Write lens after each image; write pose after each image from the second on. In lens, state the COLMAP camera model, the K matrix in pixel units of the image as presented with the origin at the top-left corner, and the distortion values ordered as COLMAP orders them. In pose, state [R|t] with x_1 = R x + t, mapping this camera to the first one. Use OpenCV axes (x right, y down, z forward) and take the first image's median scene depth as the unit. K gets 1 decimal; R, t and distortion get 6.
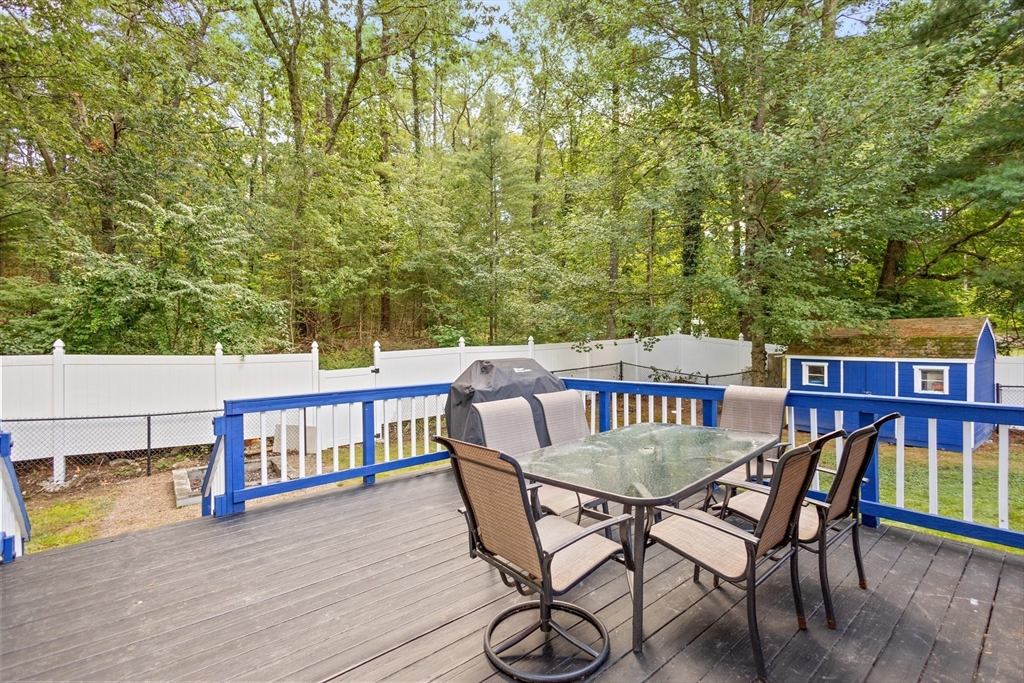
lens RADIAL K [[473.4, 0, 513.8], [0, 473.4, 344.3], [0, 0, 1]] dist [0.012055, -0.004135]
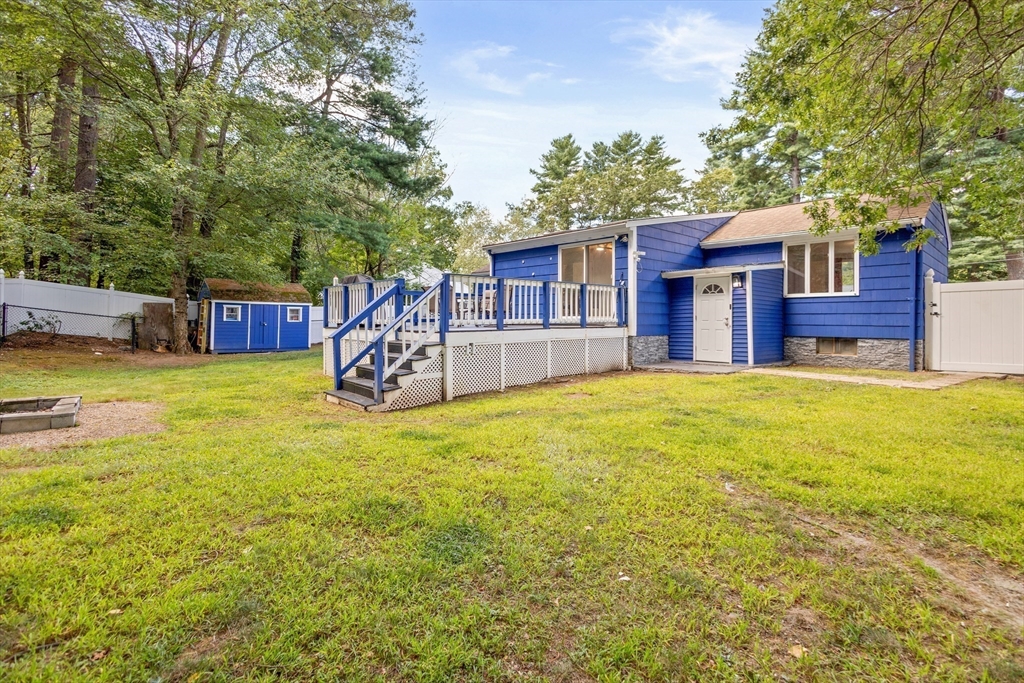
lens RADIAL K [[473.4, 0, 514.2], [0, 473.4, 313.2], [0, 0, 1]] dist [0.012055, -0.004135]
pose [[-0.060581, 0.030450, 0.997699, -1.026518], [0.003836, 0.999534, -0.030273, 0.126960], [-0.998156, 0.001993, -0.060669, 0.238773]]
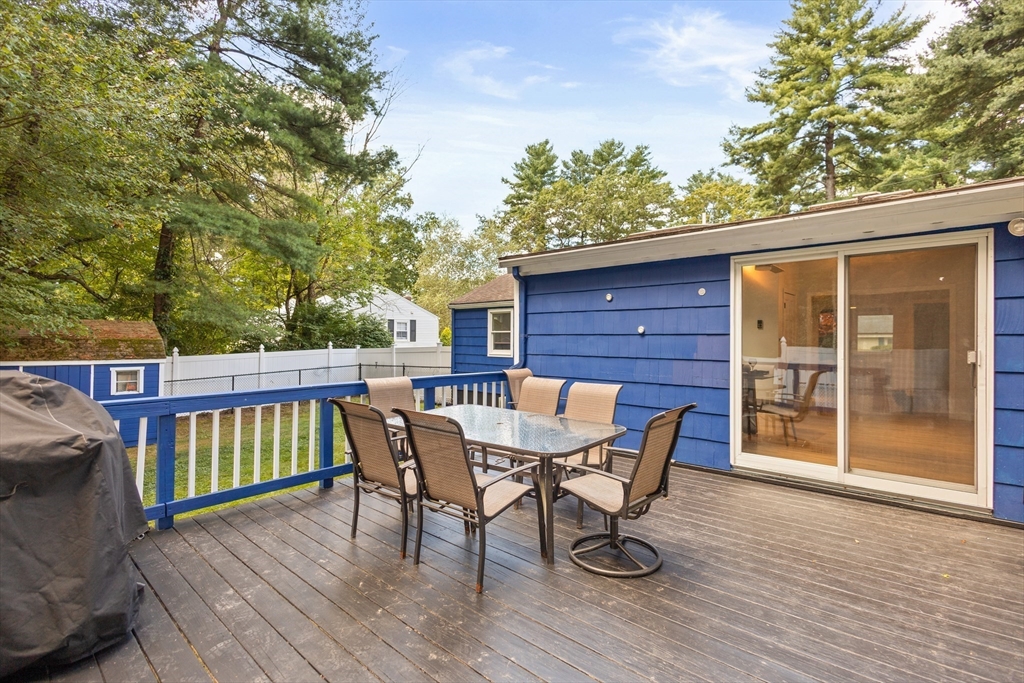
lens RADIAL K [[473.4, 0, 512.4], [0, 473.4, 340.4], [0, 0, 1]] dist [0.012055, -0.004135]
pose [[-0.141523, 0.015258, 0.989817, -0.257973], [0.002478, 0.999884, -0.015059, 0.005107], [-0.989932, 0.000322, -0.141544, 0.312835]]
